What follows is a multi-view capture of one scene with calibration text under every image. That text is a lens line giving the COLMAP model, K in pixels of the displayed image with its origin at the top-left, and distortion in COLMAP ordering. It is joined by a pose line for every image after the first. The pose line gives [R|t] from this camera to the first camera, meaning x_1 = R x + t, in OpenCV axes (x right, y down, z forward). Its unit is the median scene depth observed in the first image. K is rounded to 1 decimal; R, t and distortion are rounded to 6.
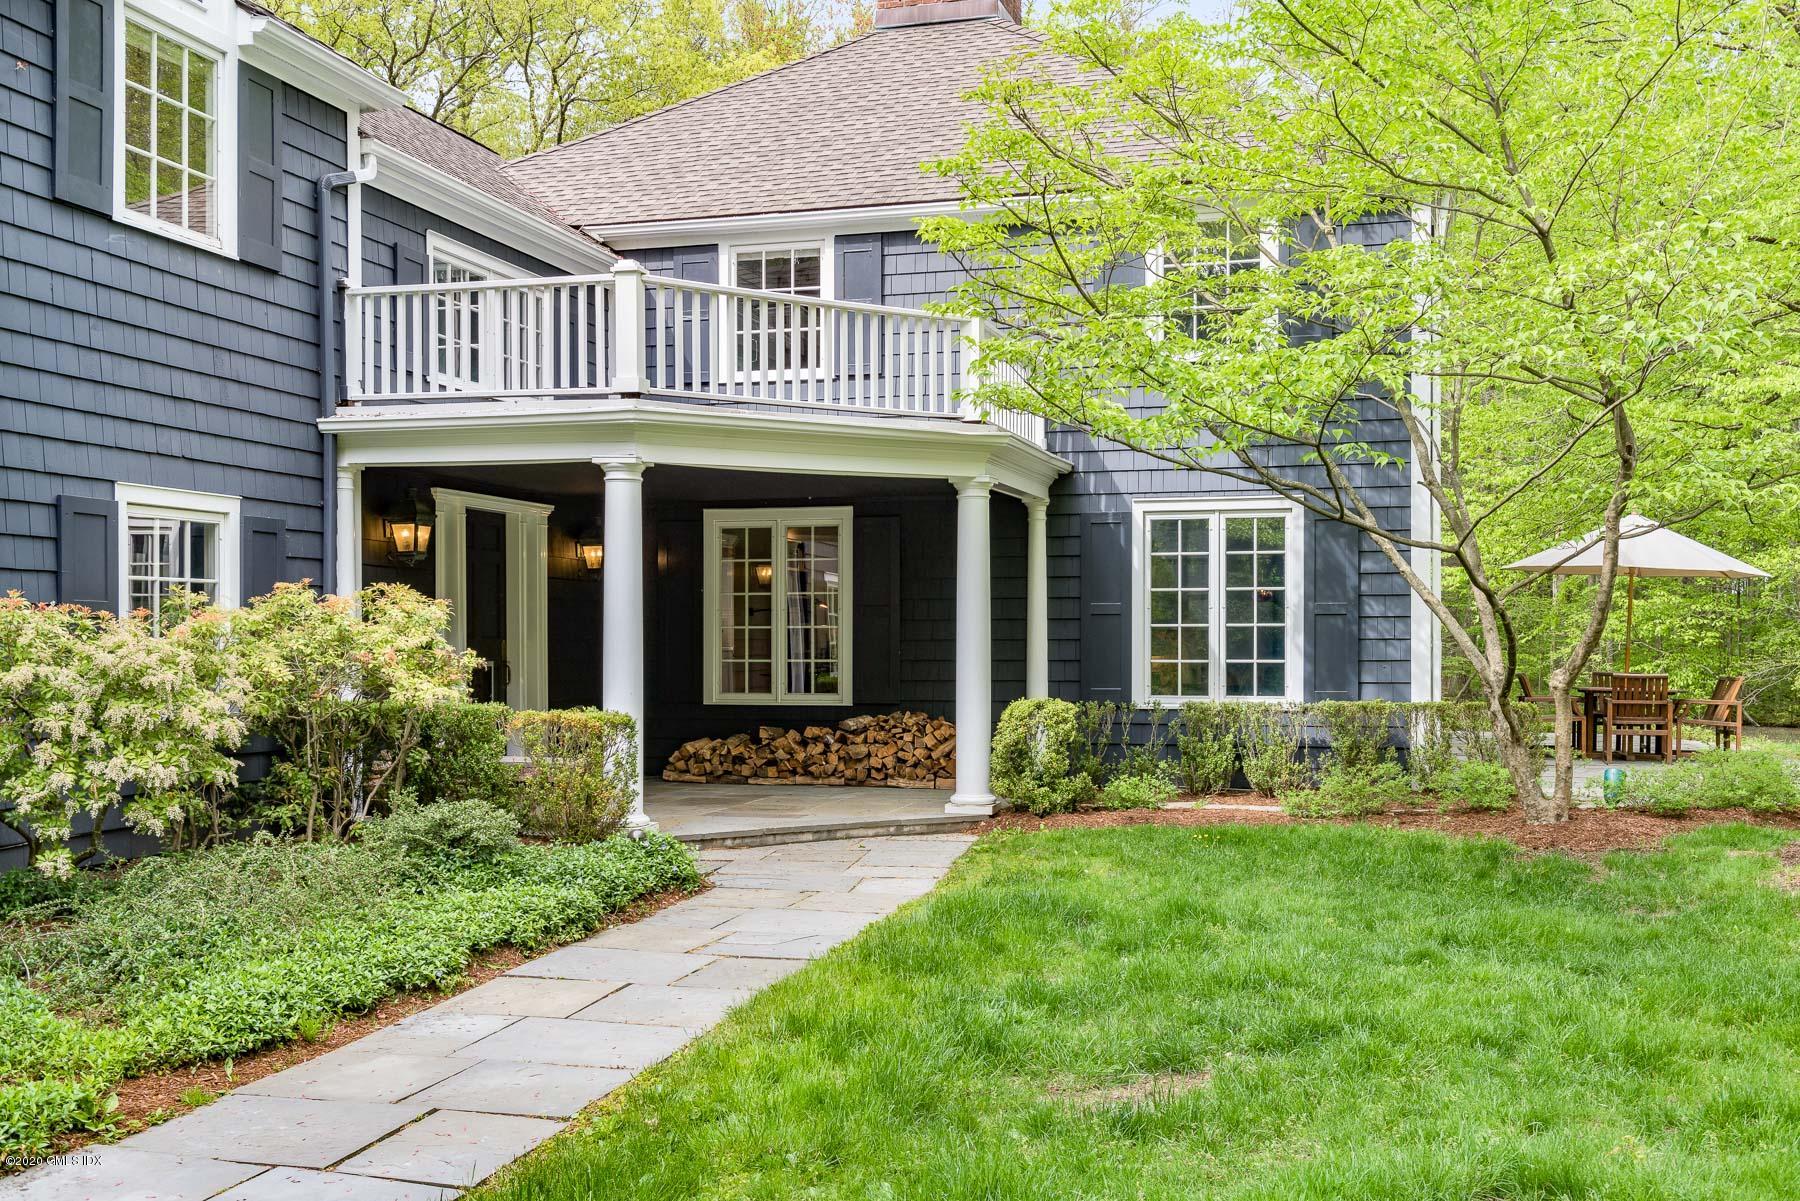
lens RADIAL K [[1848.3, 0, 900.0], [0, 1848.3, 600.5], [0, 0, 1]] dist [-0.001402, -0.000206]
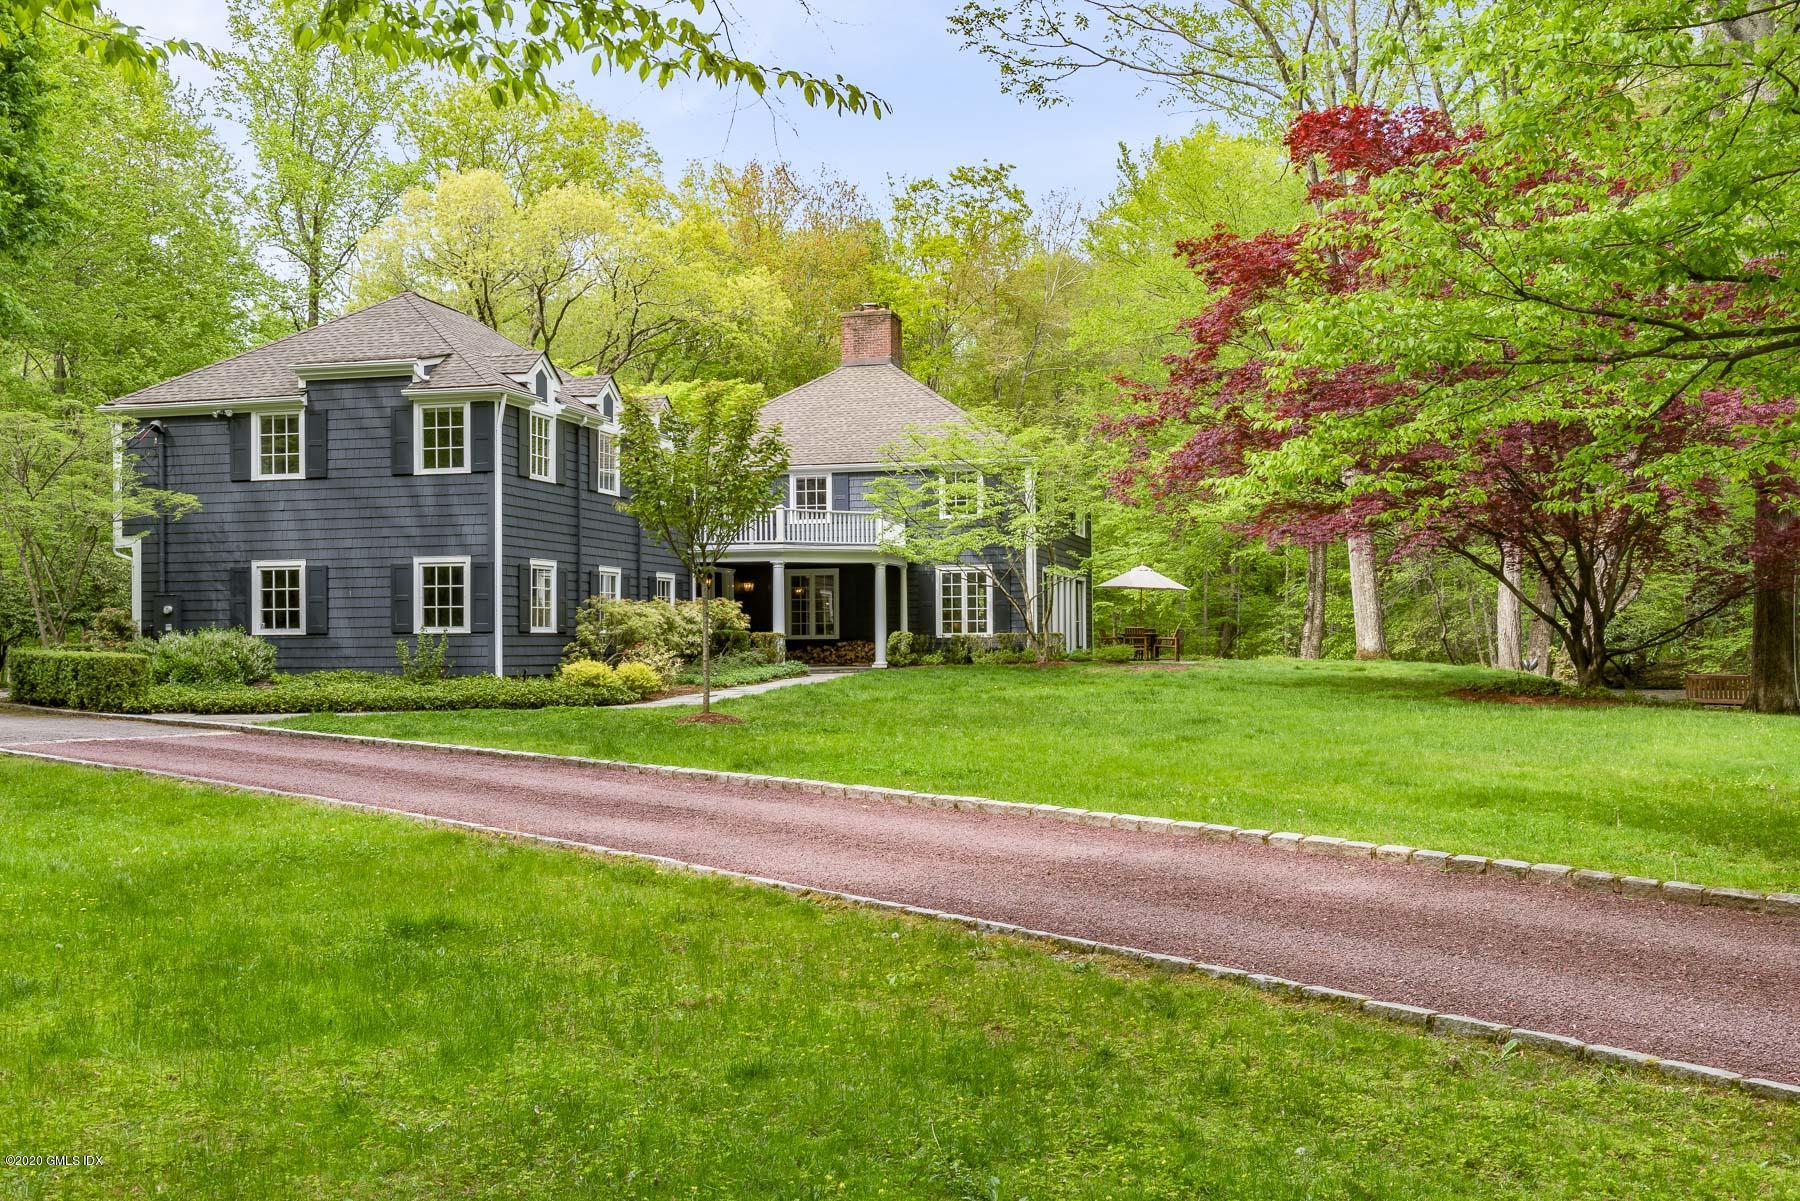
lens RADIAL K [[1808.2, 0, 900.0], [0, 1808.2, 600.5], [0, 0, 1]] dist [-0.000140, -0.000068]
pose [[0.999081, -0.006369, 0.042377, -0.052424], [0.006436, 0.999978, -0.001433, 0.003312], [-0.042367, 0.001705, 0.999101, -1.875326]]
